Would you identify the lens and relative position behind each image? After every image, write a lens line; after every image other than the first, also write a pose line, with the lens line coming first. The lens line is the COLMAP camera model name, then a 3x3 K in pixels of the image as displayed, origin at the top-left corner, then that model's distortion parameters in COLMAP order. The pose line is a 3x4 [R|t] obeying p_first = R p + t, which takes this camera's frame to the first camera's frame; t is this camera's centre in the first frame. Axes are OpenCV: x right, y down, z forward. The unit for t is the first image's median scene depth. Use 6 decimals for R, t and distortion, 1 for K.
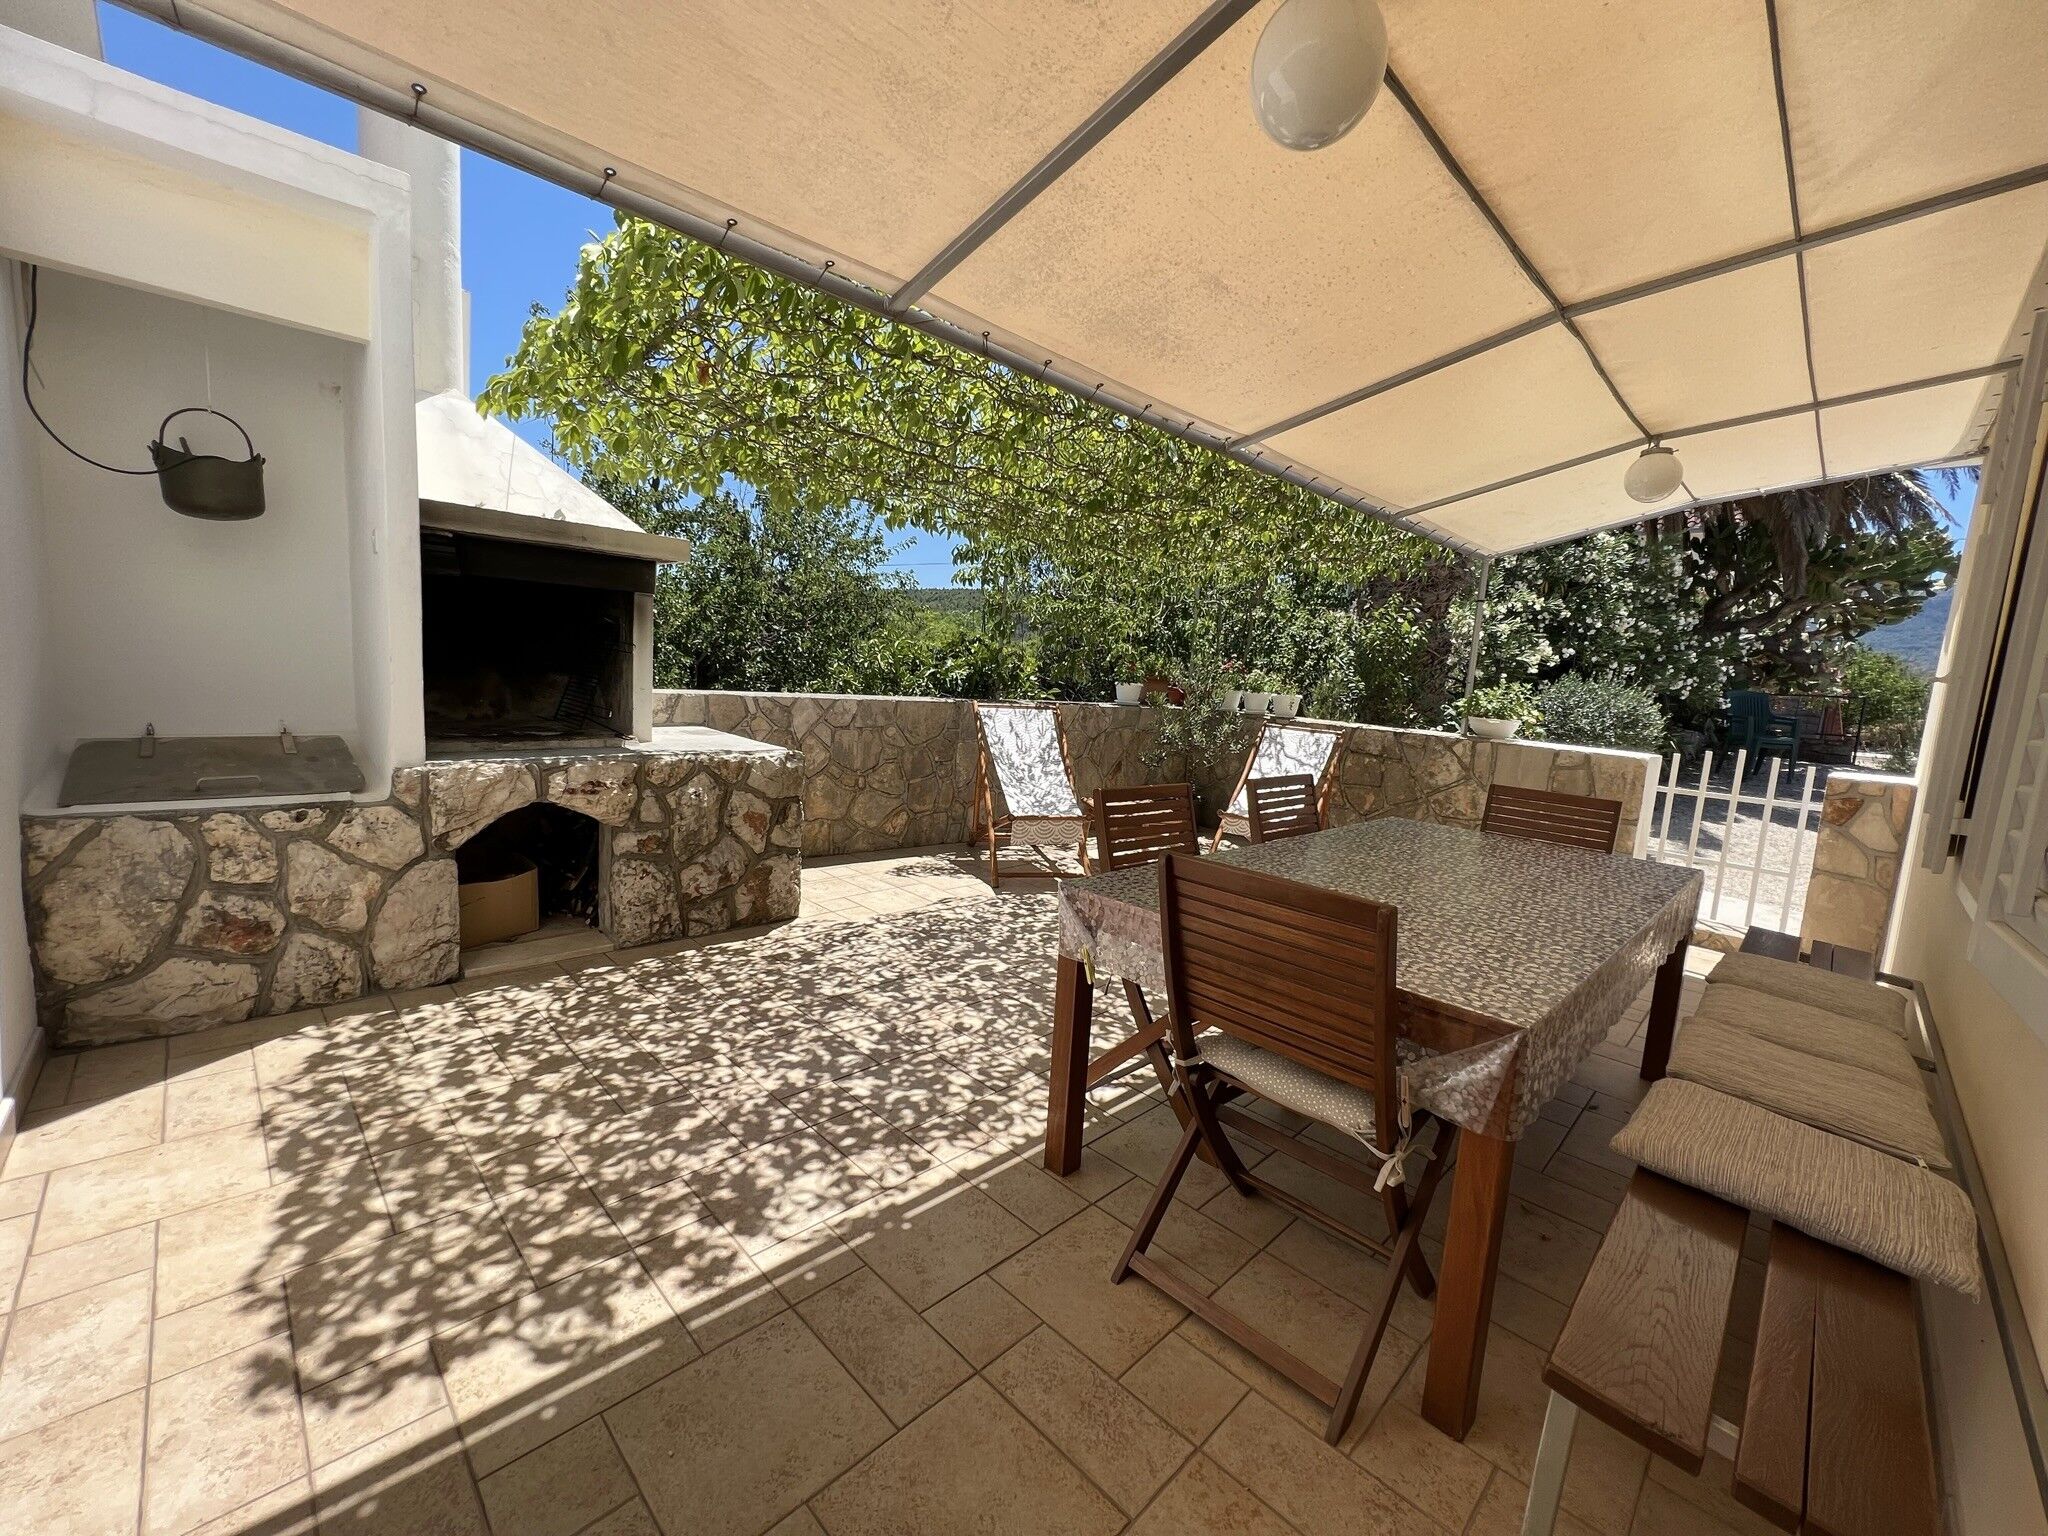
lens RADIAL K [[823.1, 0, 1024.0], [0, 823.1, 768.0], [0, 0, 1]] dist [-0.007733, 0.003499]
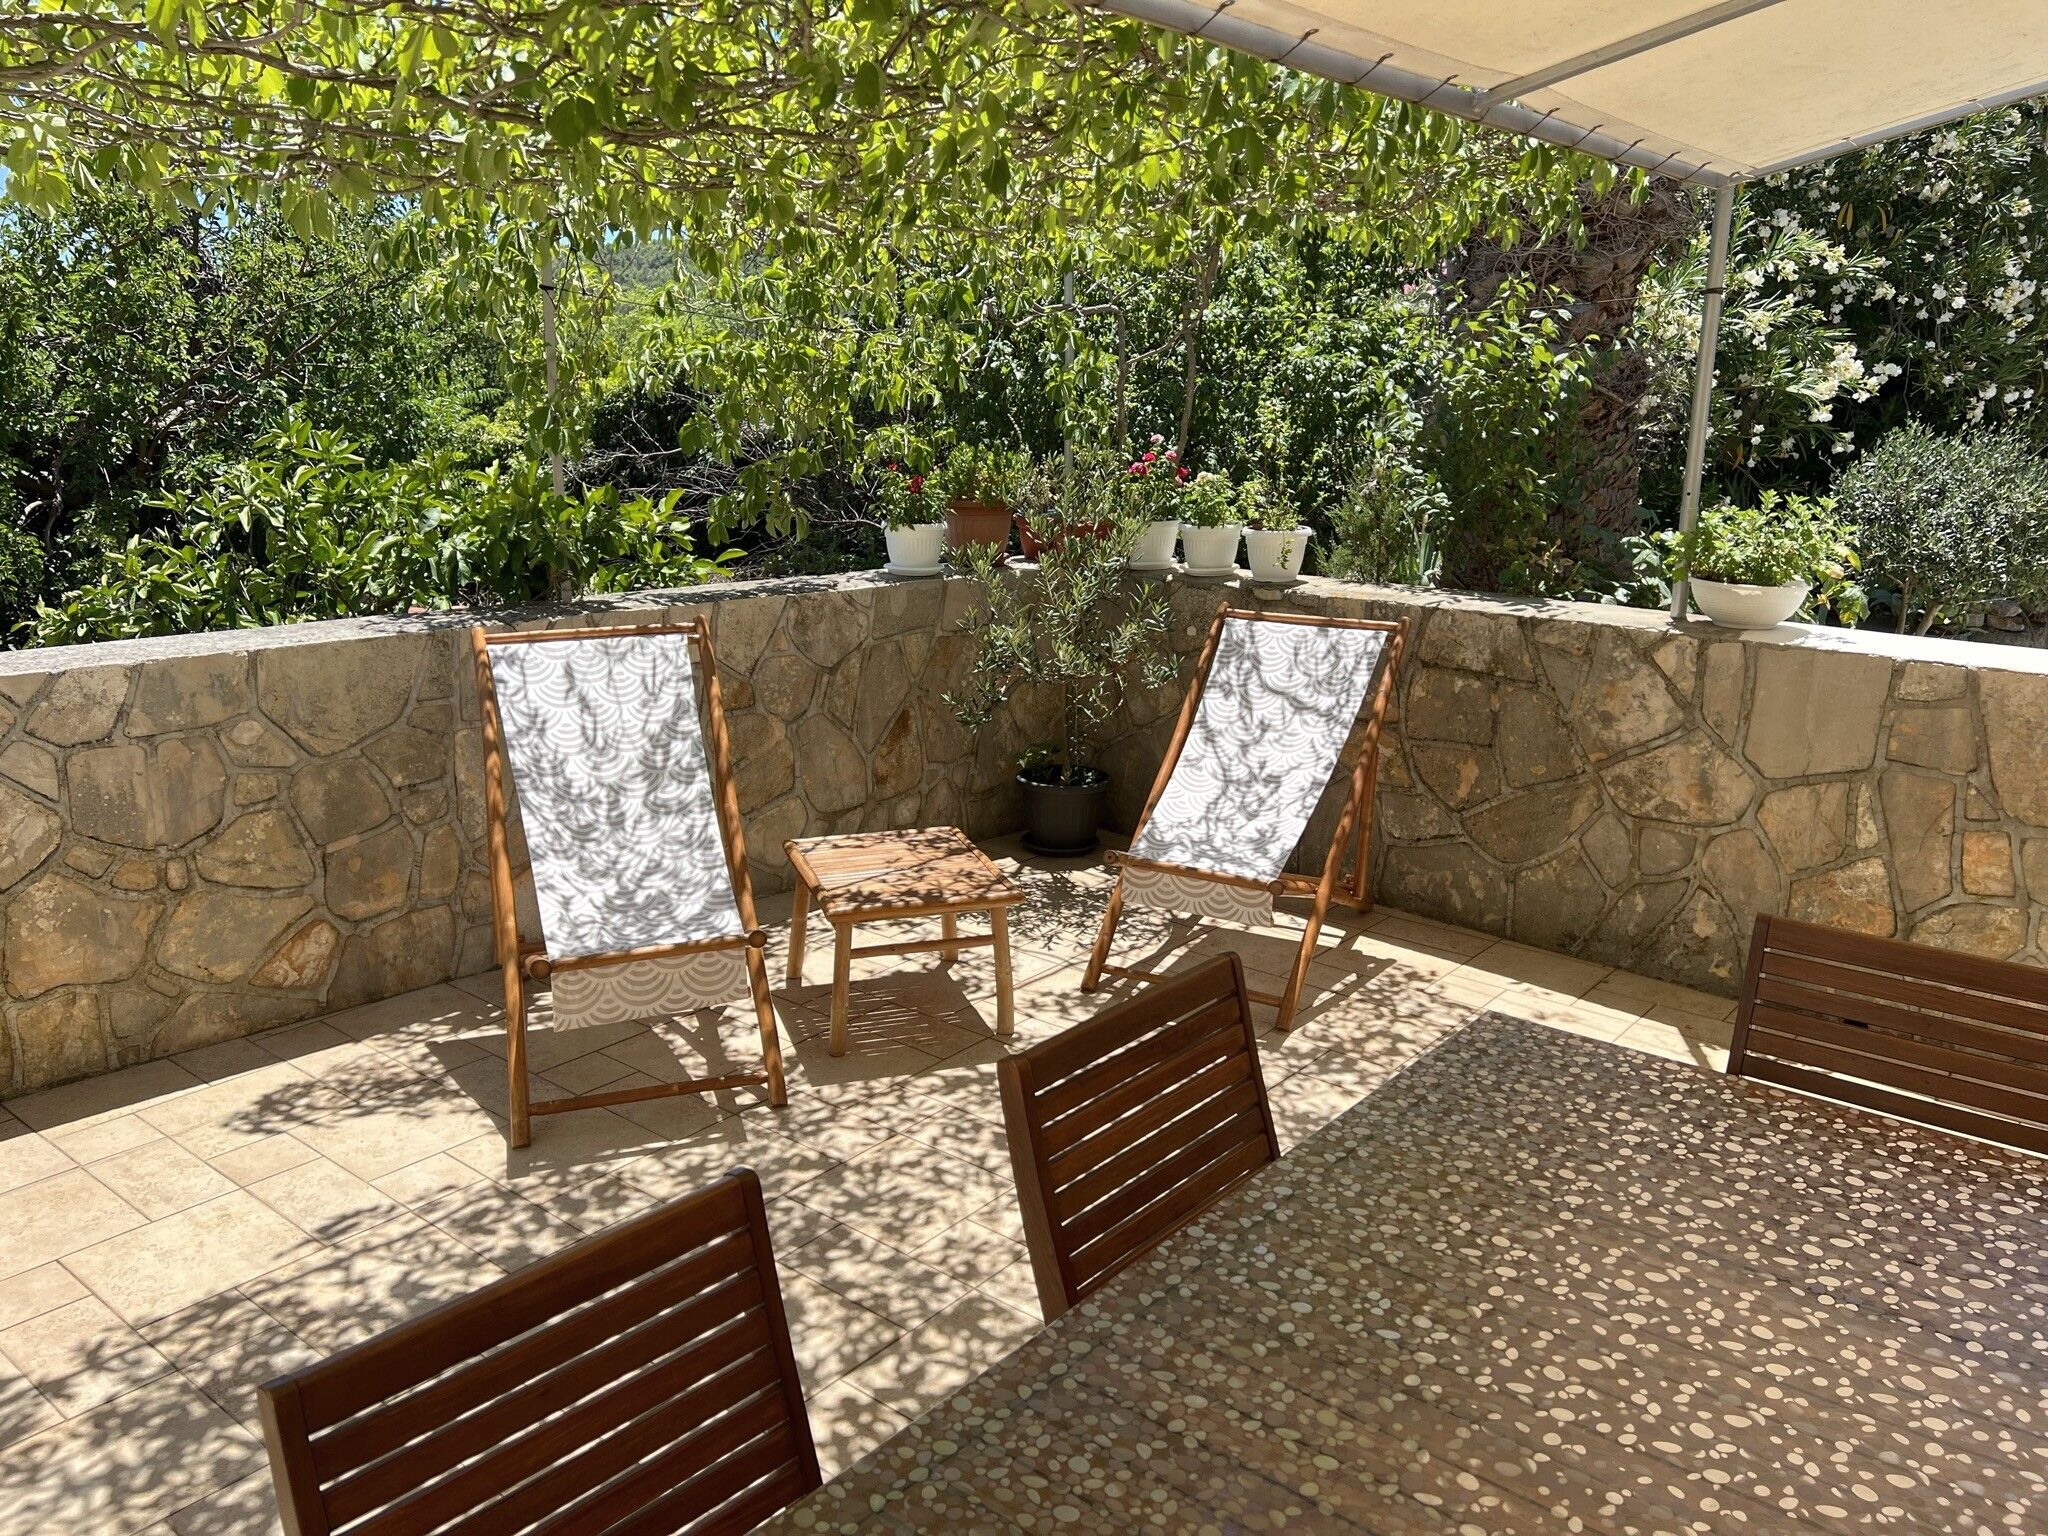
lens RADIAL K [[1525.5, 0, 1014.3], [0, 1525.5, 766.8], [0, 0, 1]] dist [0.006050, 0.000368]
pose [[0.993692, -0.084882, 0.073284, 0.212483], [0.076016, 0.990301, 0.116297, -0.126563], [-0.082445, -0.109993, 0.990507, 0.388203]]
